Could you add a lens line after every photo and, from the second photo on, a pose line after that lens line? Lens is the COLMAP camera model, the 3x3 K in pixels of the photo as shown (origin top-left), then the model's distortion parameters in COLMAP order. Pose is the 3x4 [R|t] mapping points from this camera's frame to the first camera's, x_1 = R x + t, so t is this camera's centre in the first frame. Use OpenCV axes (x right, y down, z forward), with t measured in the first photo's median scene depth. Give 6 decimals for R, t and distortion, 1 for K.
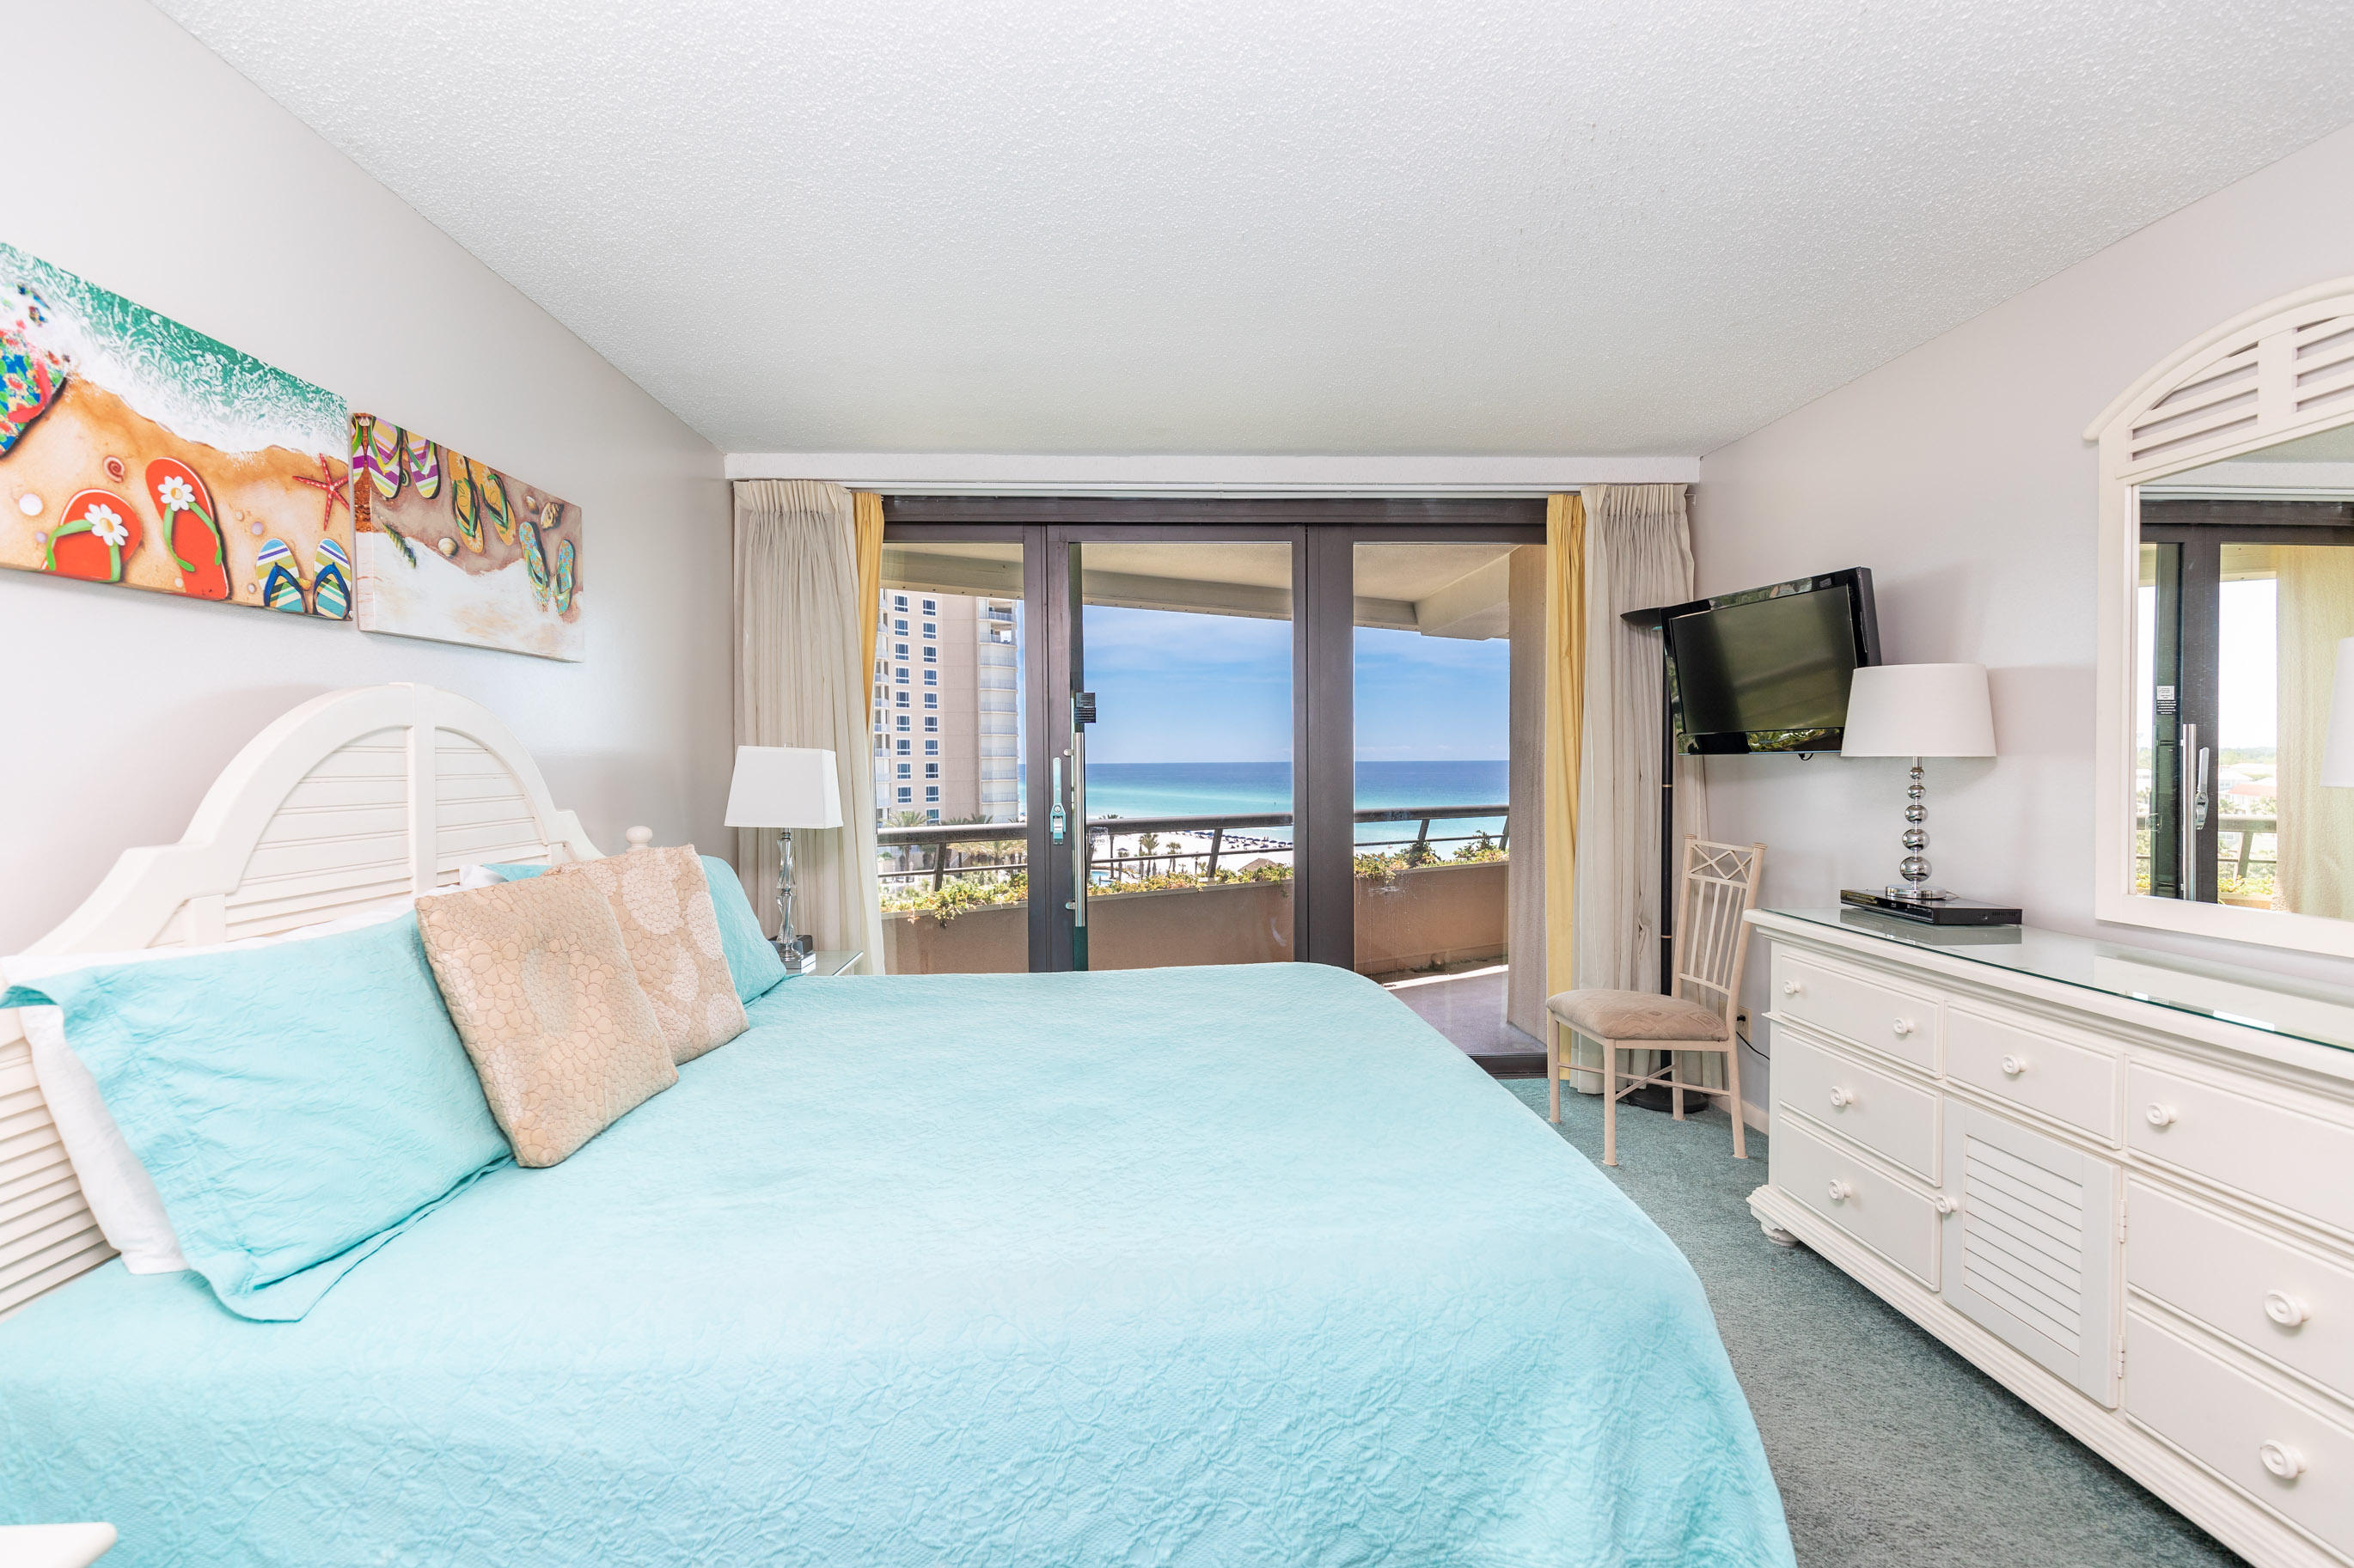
lens RADIAL K [[1083.5, 0, 1185.2], [0, 1083.5, 787.0], [0, 0, 1]] dist [0.005875, -0.001335]
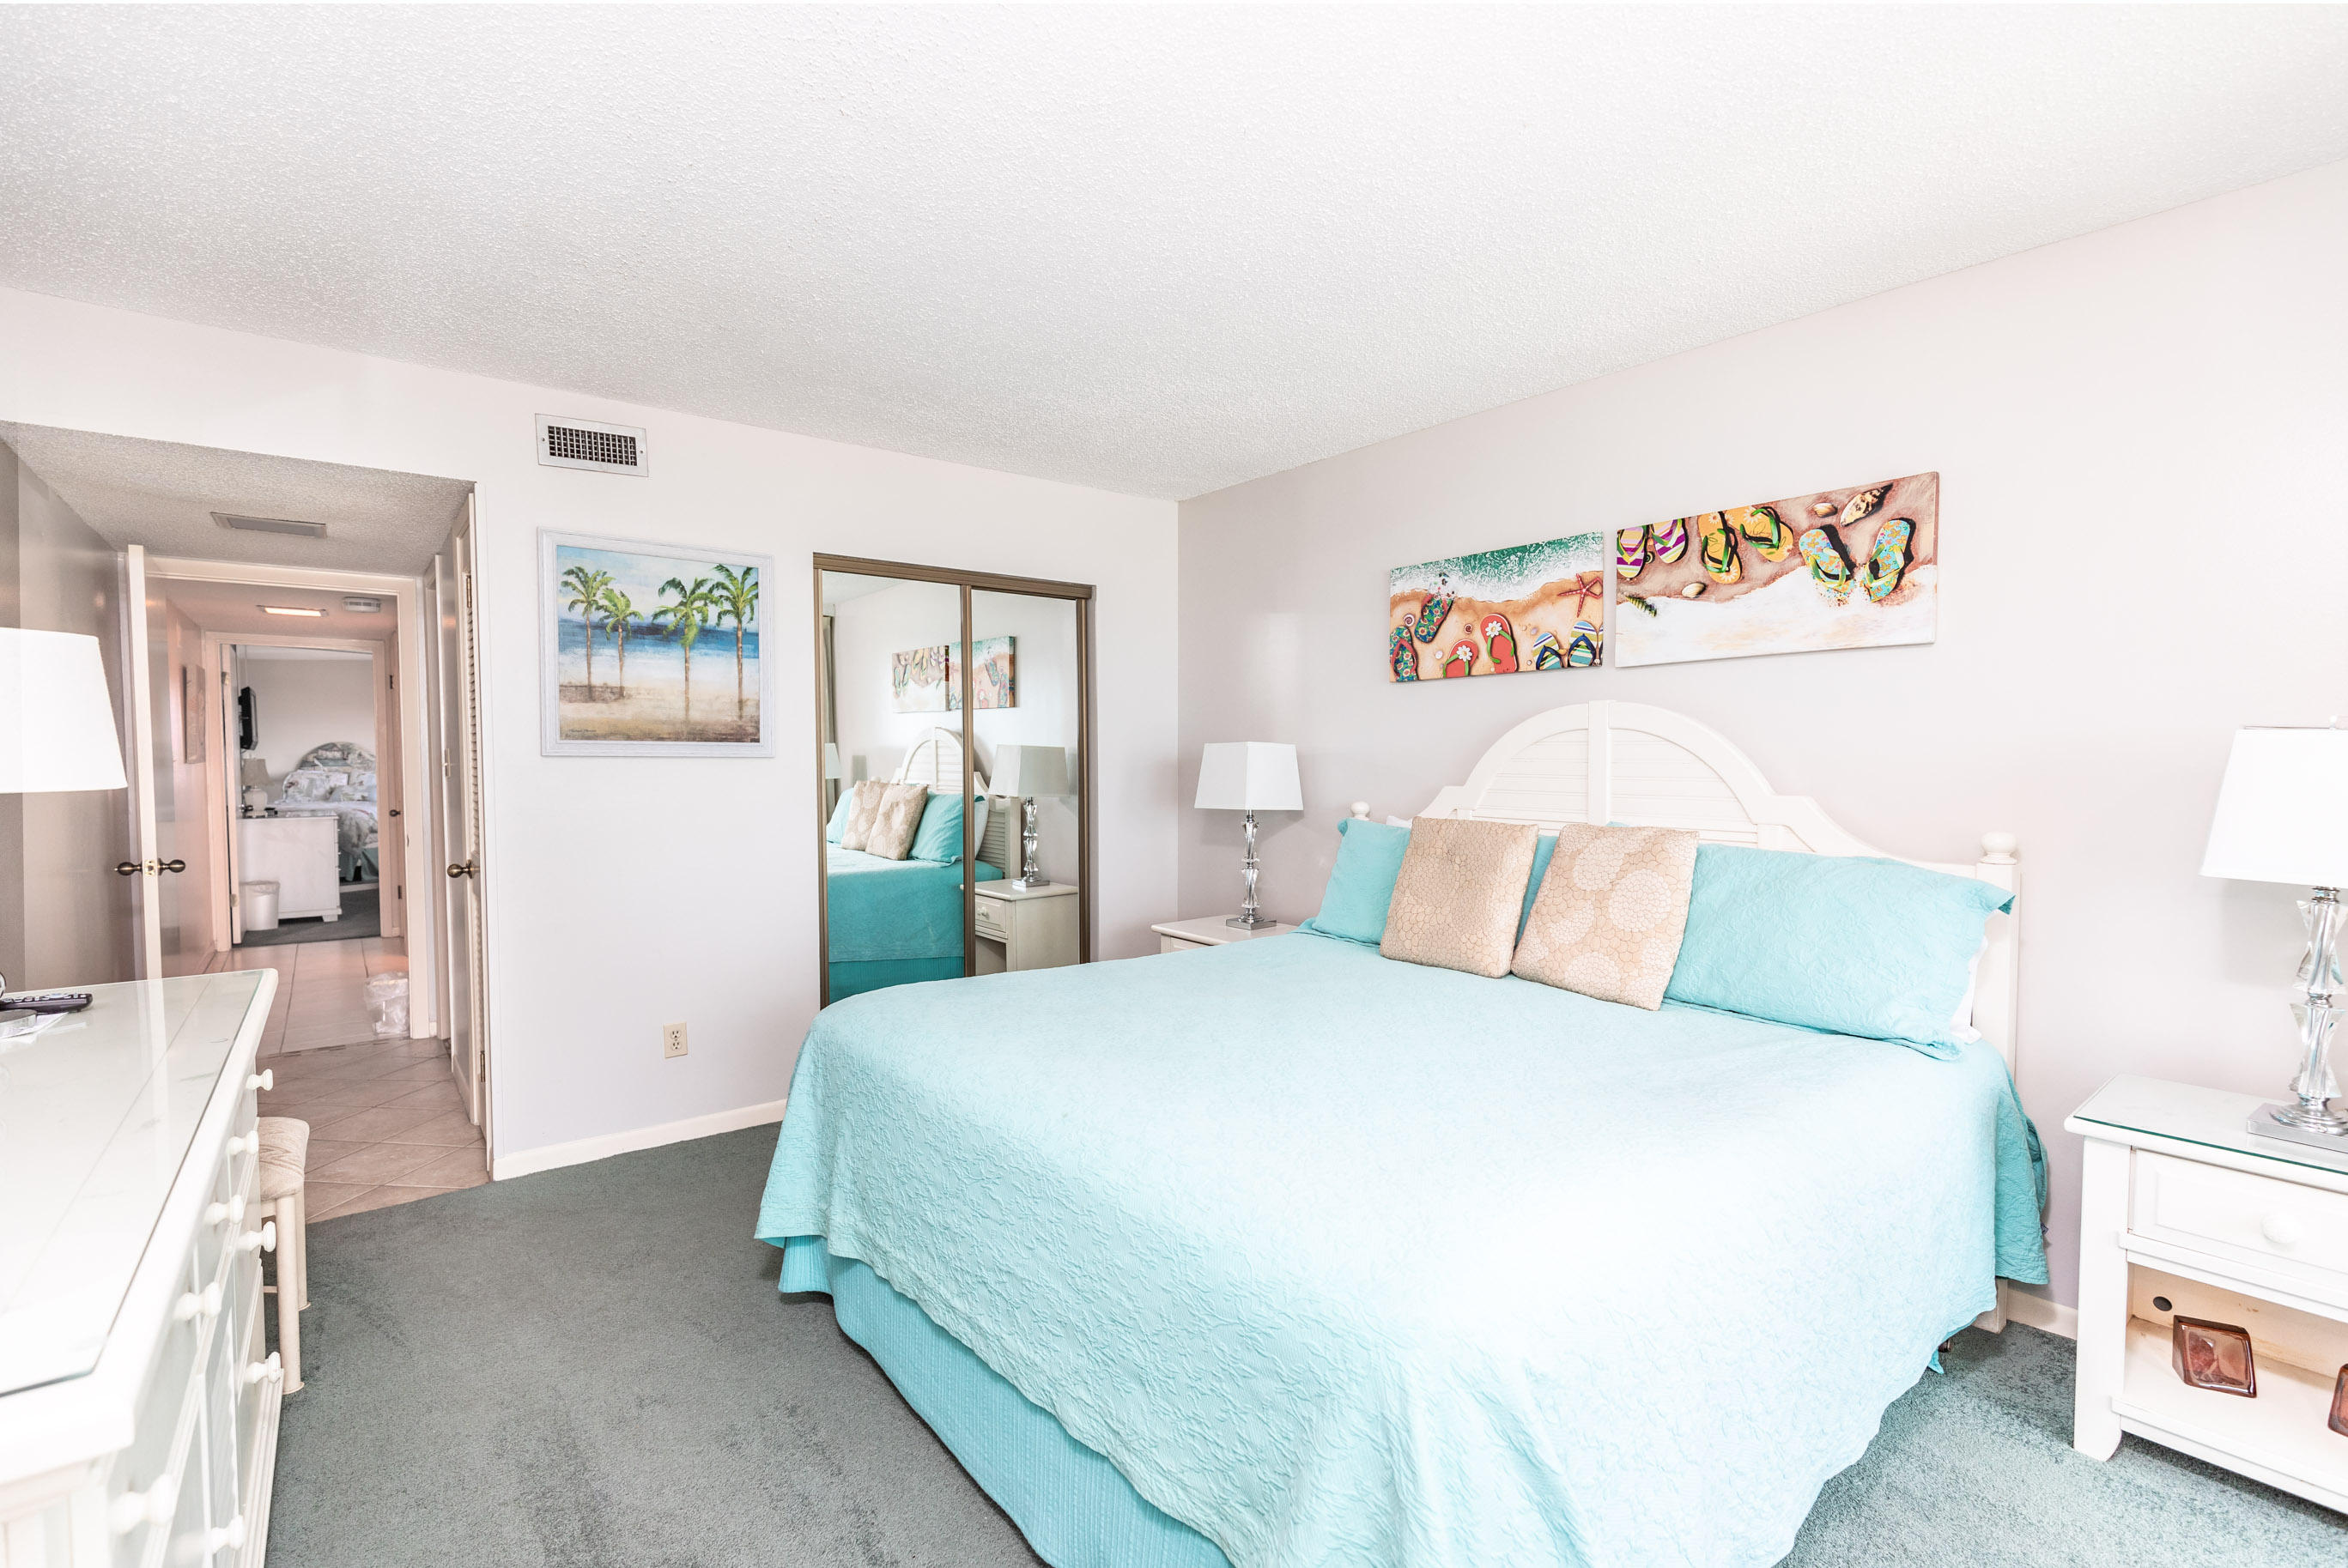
lens RADIAL K [[1080.8, 0, 1176.4], [0, 1080.8, 790.5], [0, 0, 1]] dist [0.005875, -0.001335]
pose [[-0.823727, 0.030390, -0.566171, 0.645311], [-0.005972, 0.998042, 0.062259, -0.056988], [0.566955, 0.054666, -0.821933, 1.851437]]
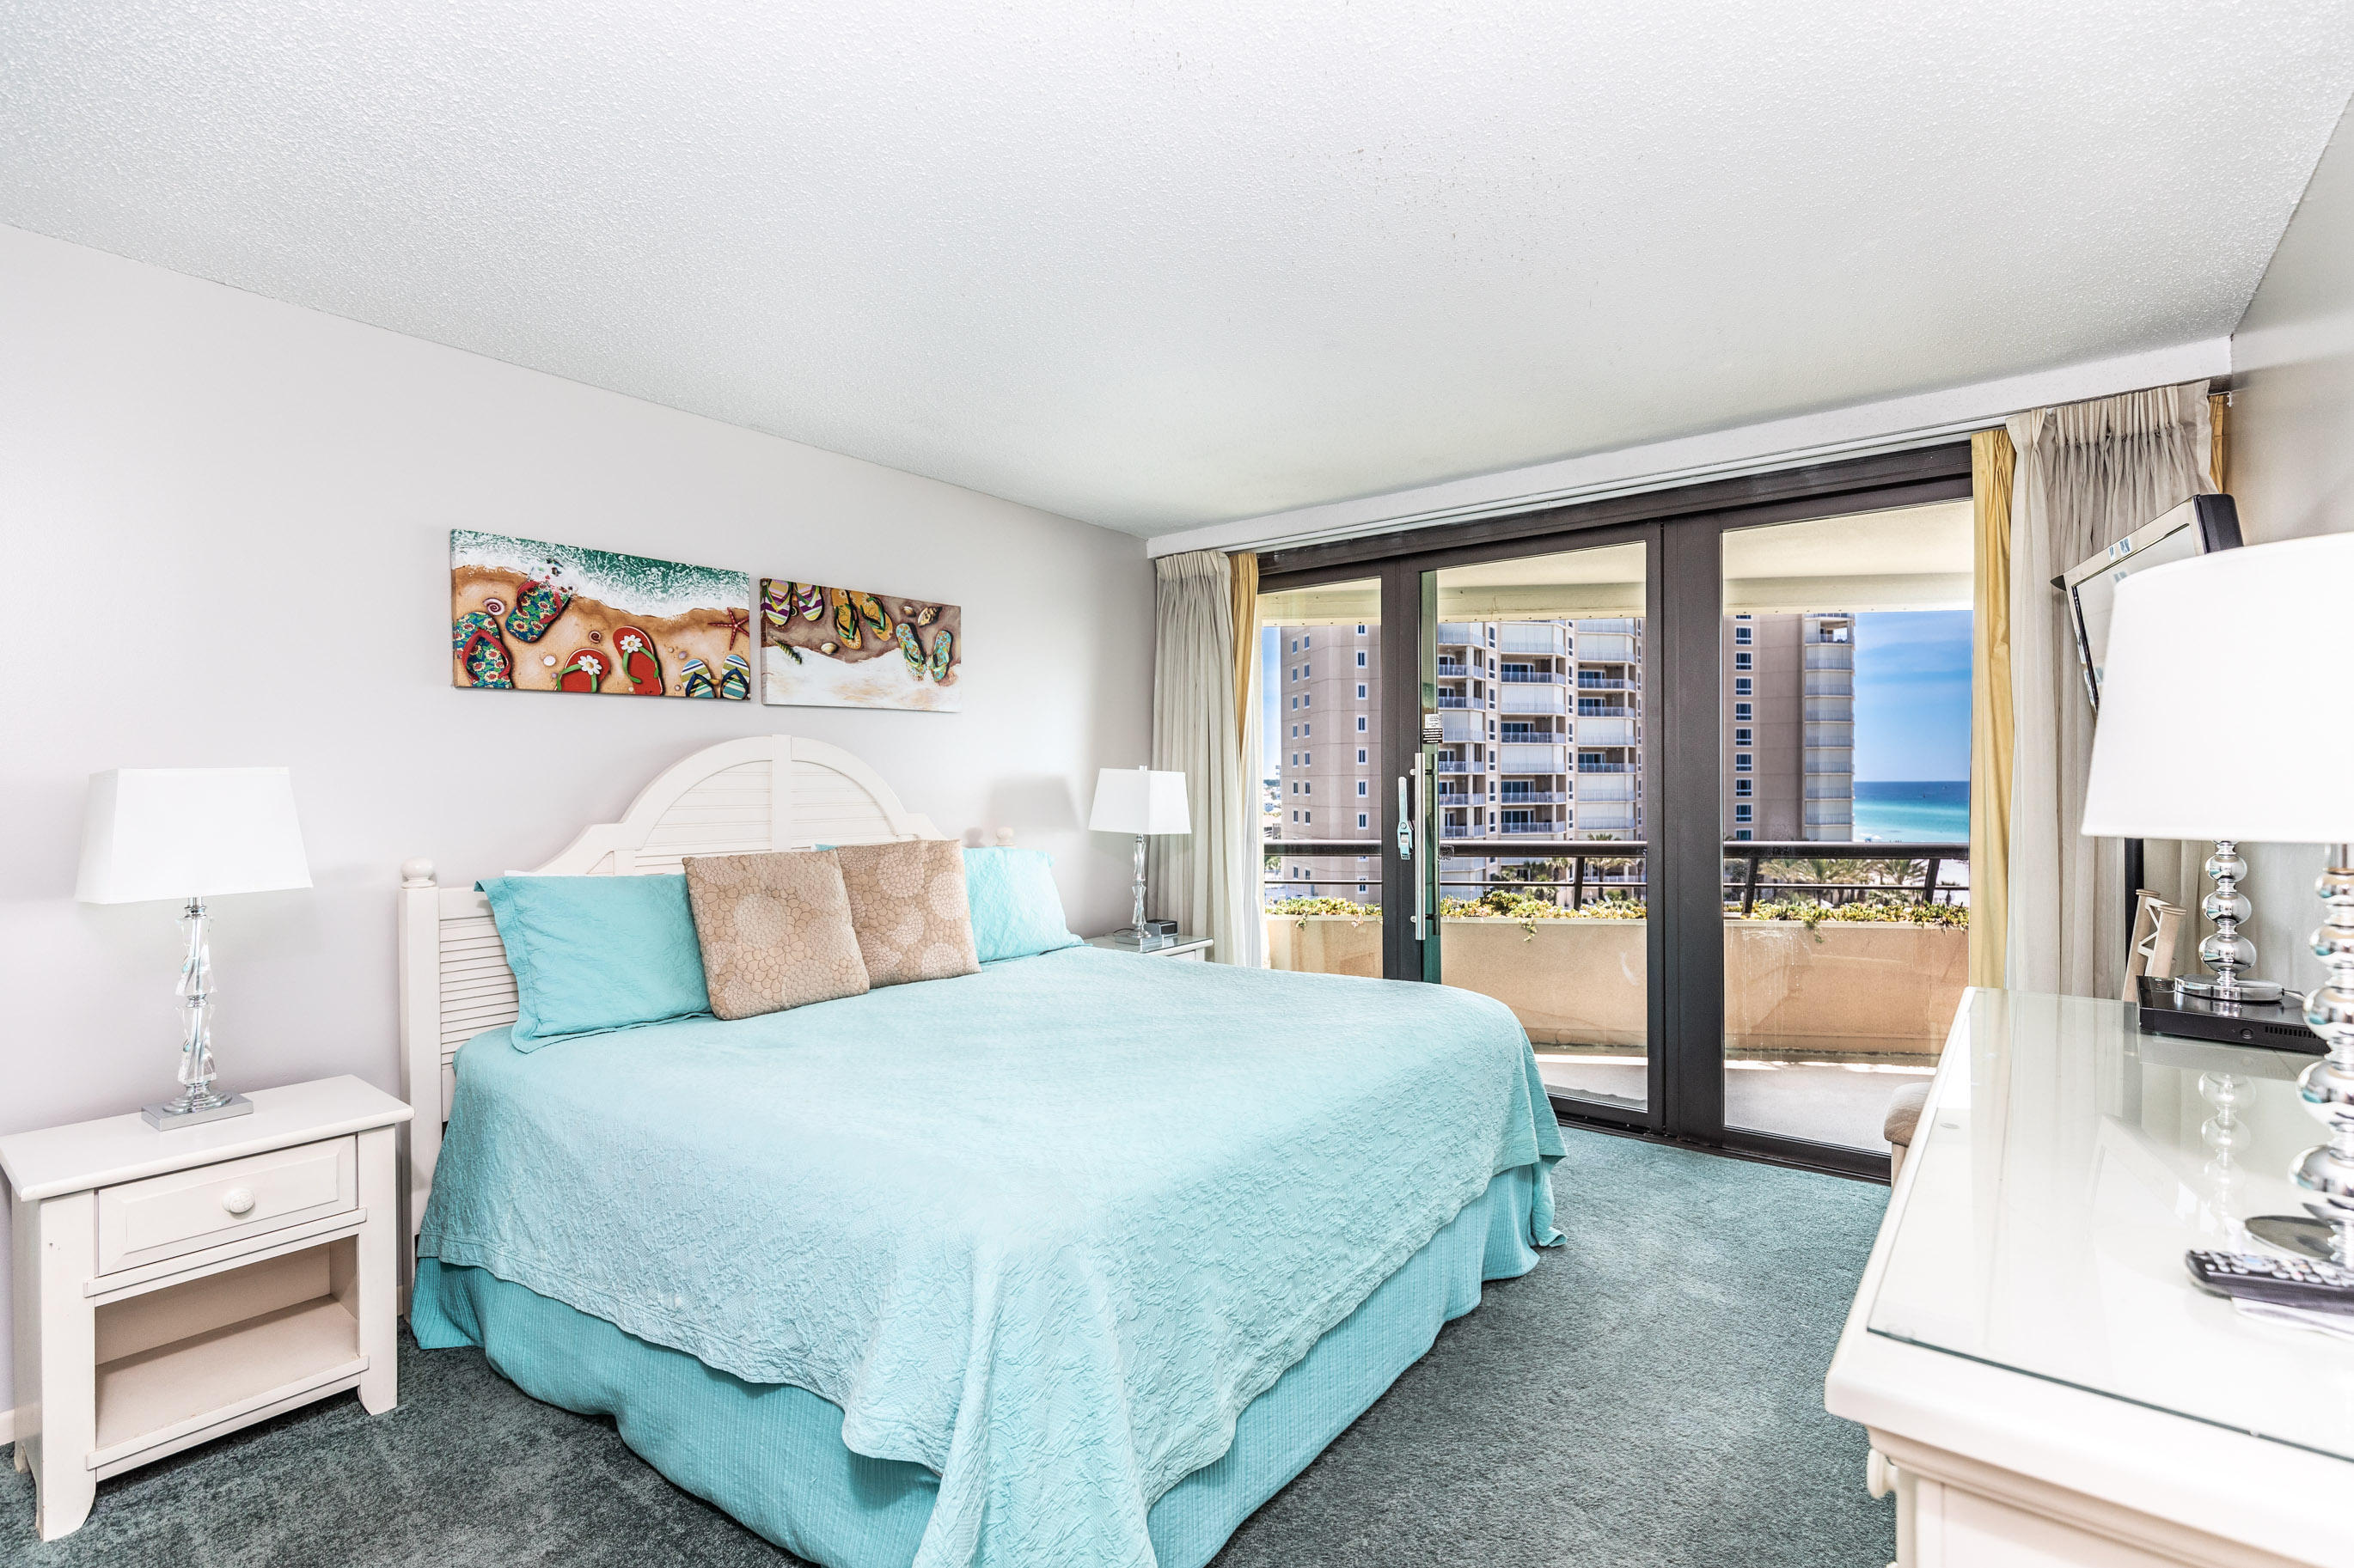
lens RADIAL K [[1083.5, 0, 1198.7], [0, 1083.5, 787.1], [0, 0, 1]] dist [0.005875, -0.001335]
pose [[0.759236, 0.008839, -0.650755, 0.839173], [-0.018109, 0.999808, -0.007548, -0.012603], [0.650563, 0.017515, 0.759250, 0.142443]]
